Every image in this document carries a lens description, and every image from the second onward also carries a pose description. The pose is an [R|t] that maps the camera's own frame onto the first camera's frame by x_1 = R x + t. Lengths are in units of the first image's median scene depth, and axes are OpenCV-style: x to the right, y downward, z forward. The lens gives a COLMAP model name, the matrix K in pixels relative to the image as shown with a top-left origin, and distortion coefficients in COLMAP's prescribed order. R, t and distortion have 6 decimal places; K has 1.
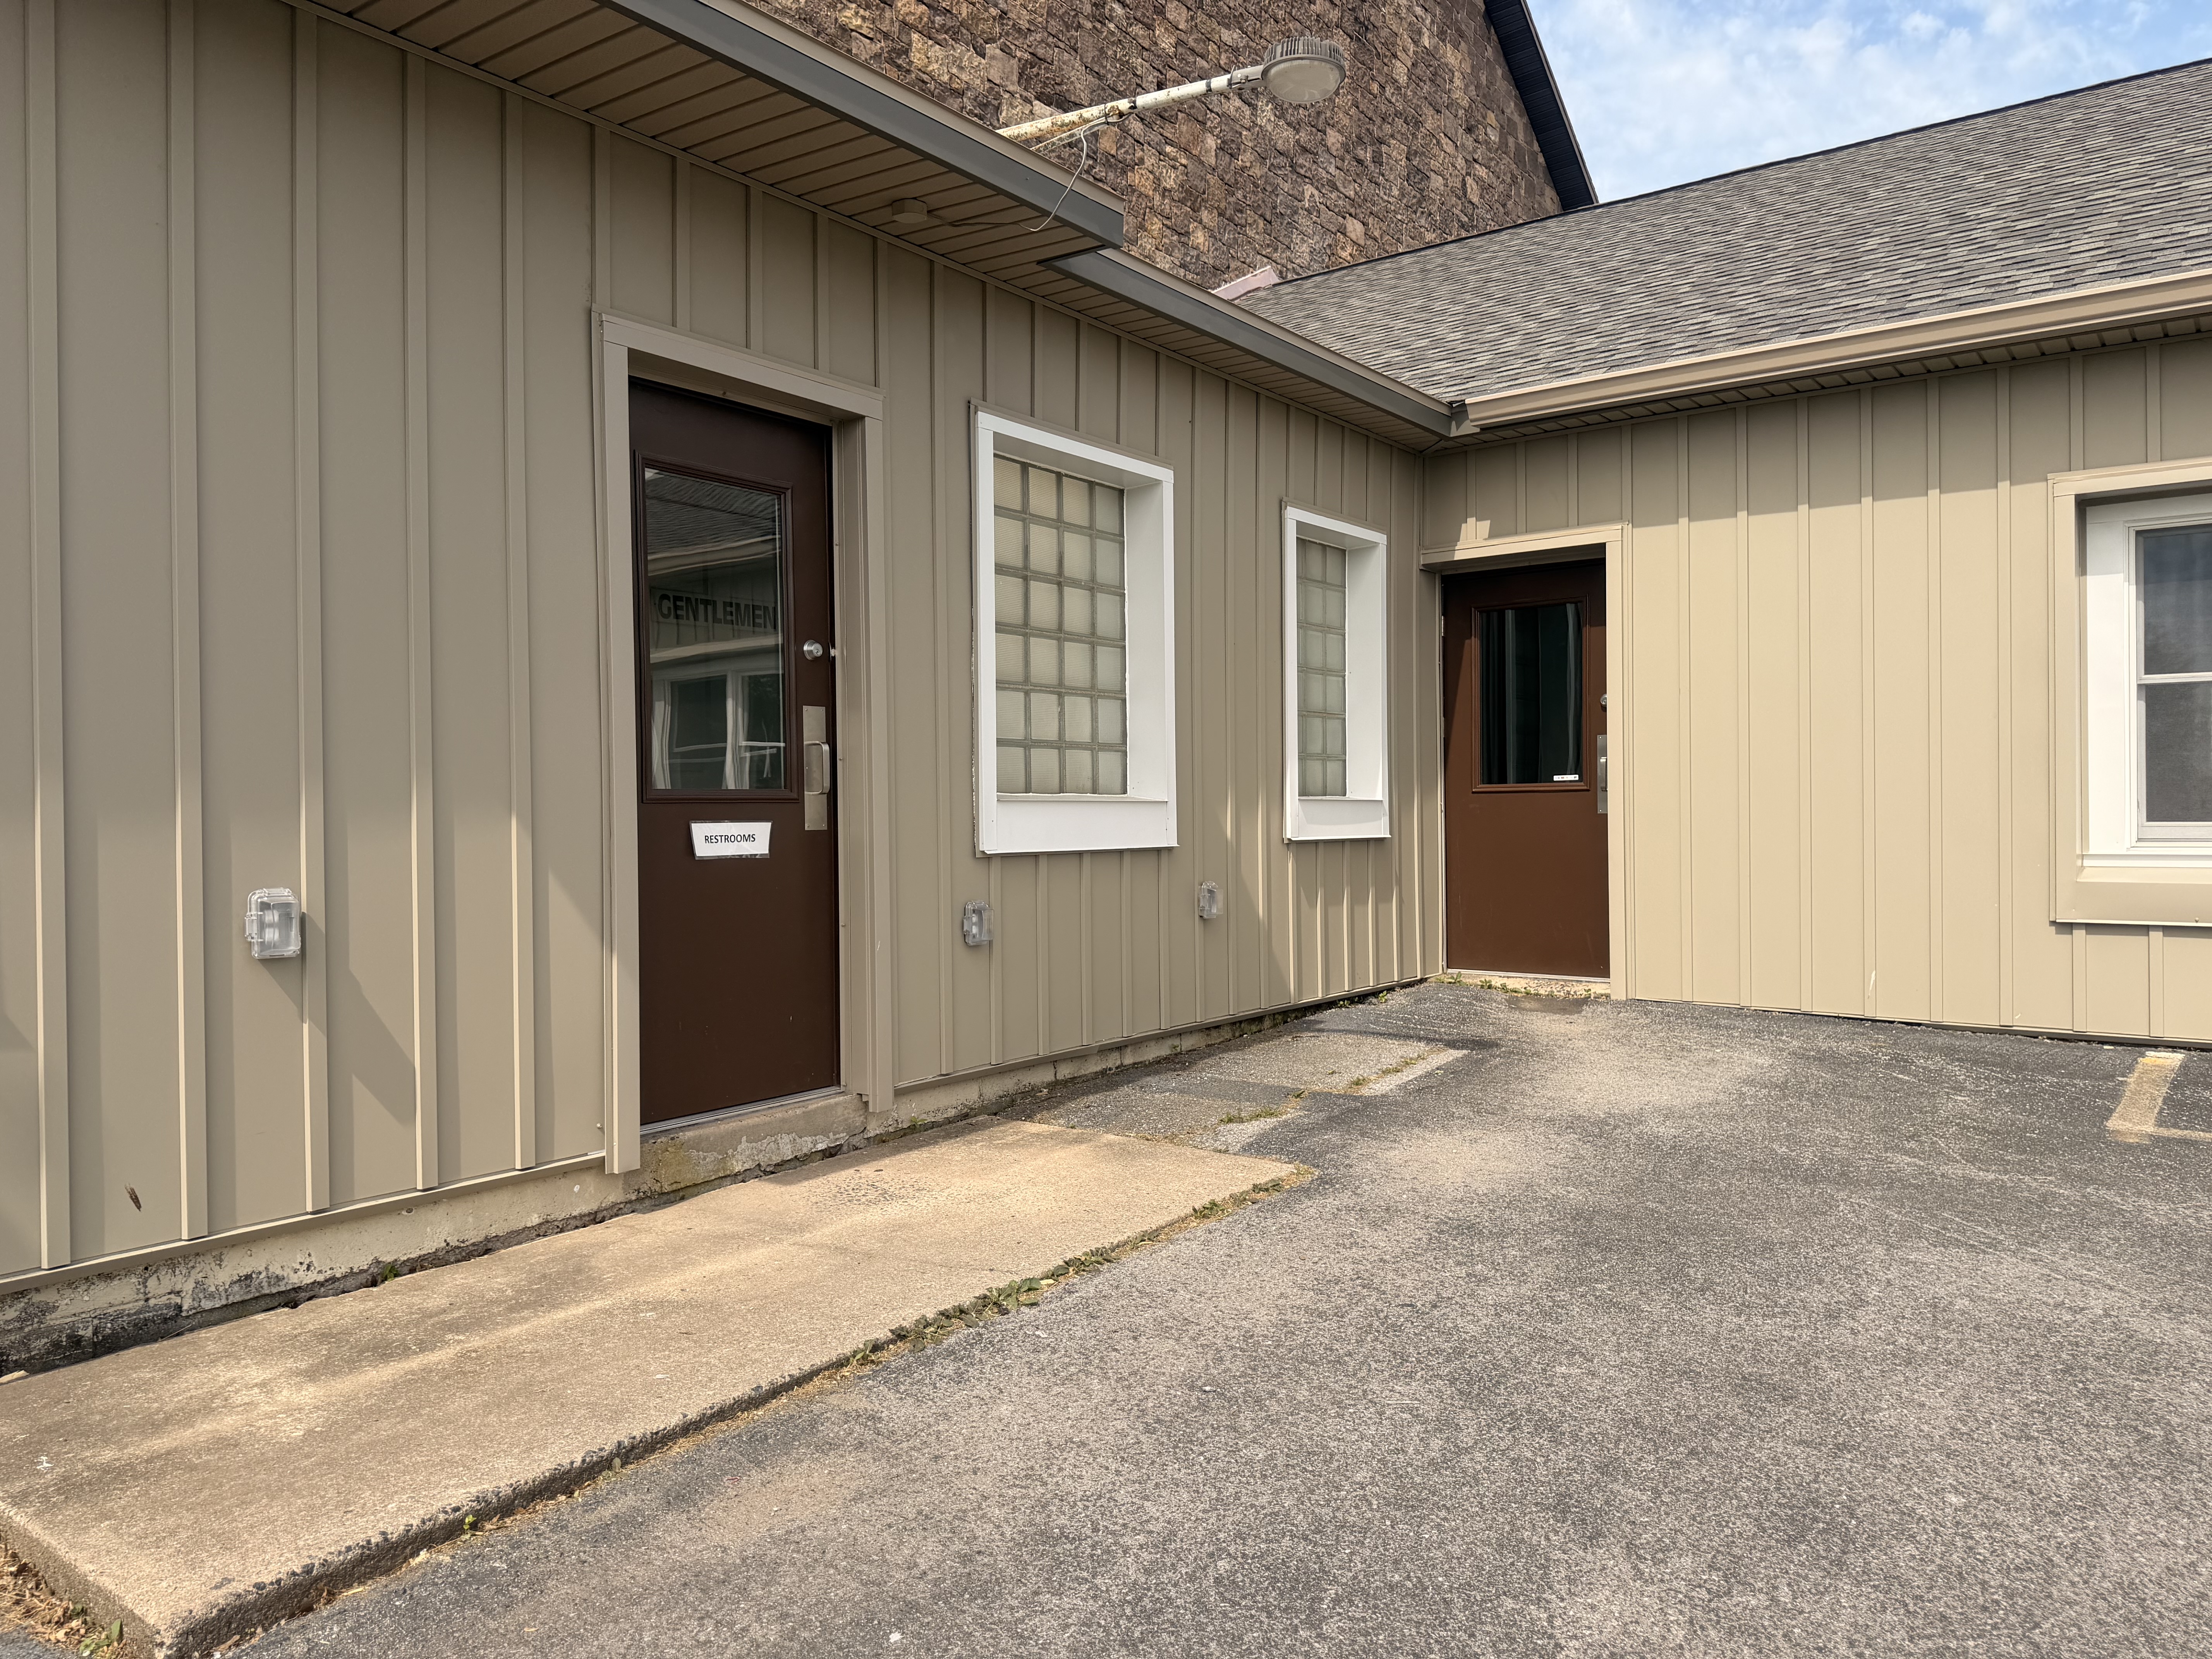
lens RADIAL K [[1572.6, 0, 1106.0], [0, 1572.6, 829.5], [0, 0, 1]] dist [-0.005869, 0.000052]
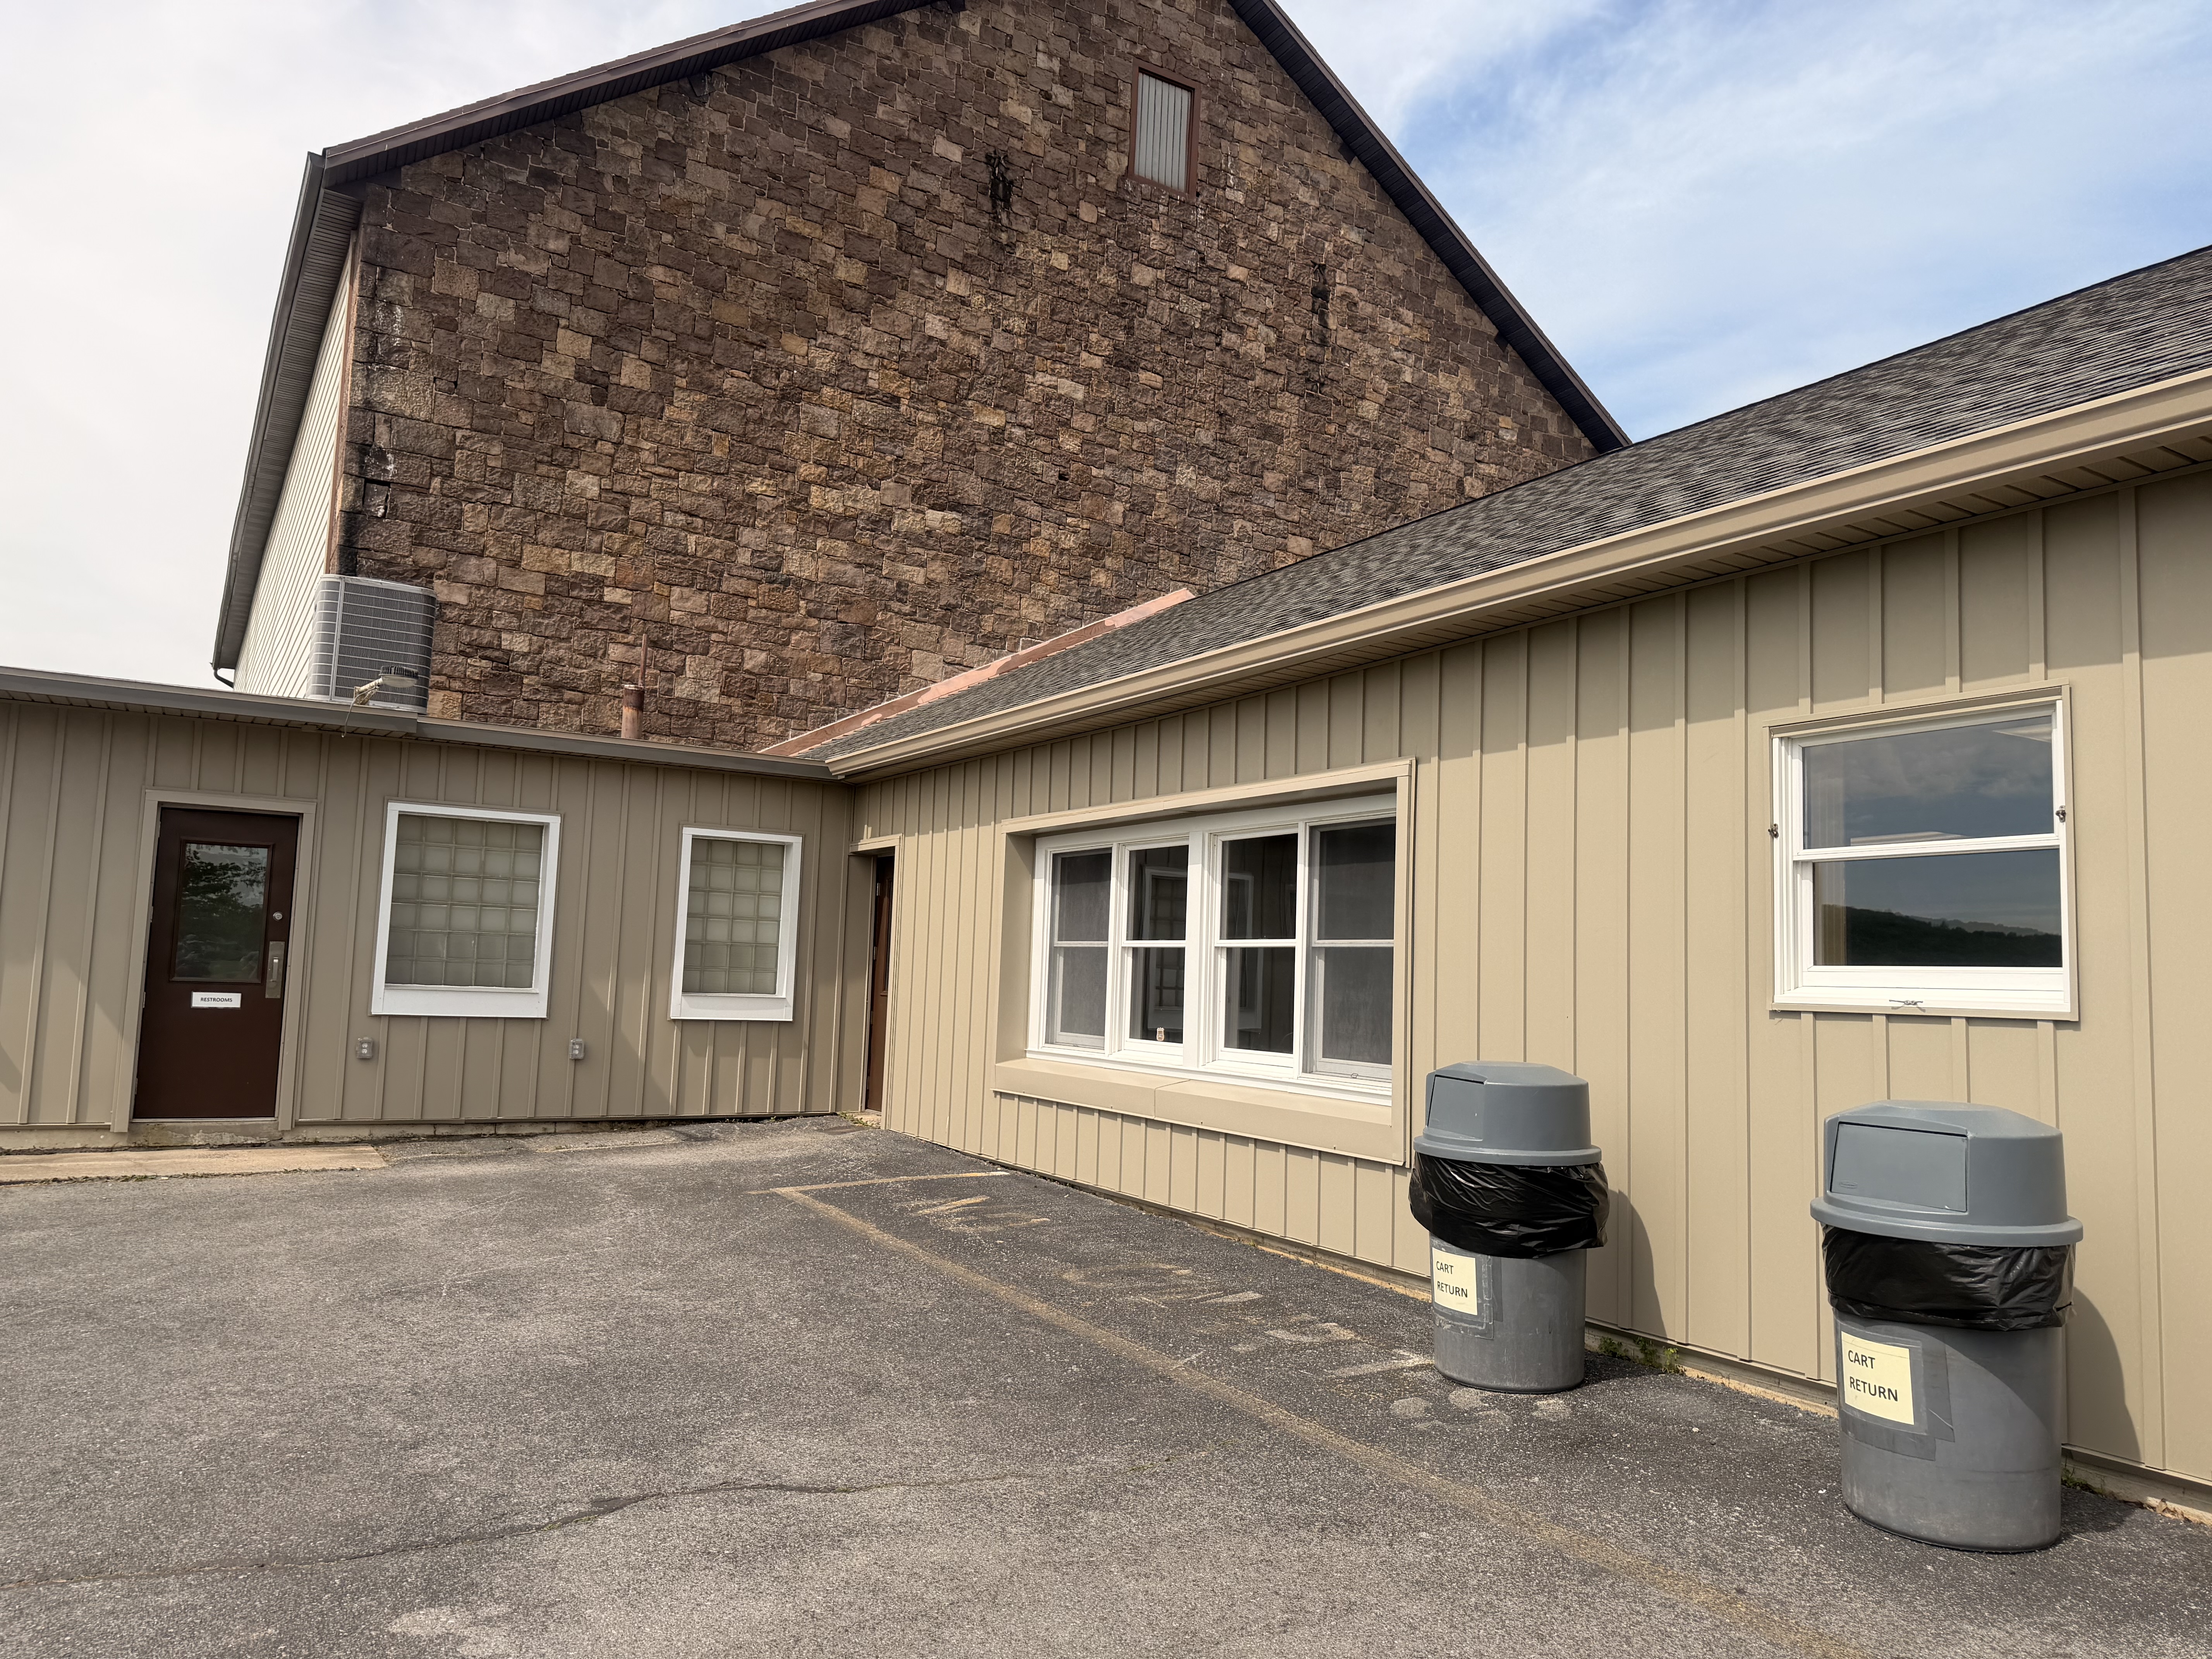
lens RADIAL K [[1571.6, 0, 1106.0], [0, 1571.6, 829.5], [0, 0, 1]] dist [0.149354, -0.237341]
pose [[0.918487, 0.008169, -0.395368, 1.245929], [-0.053342, 0.993209, -0.103397, -0.044834], [0.391838, 0.116059, 0.912685, -0.442224]]
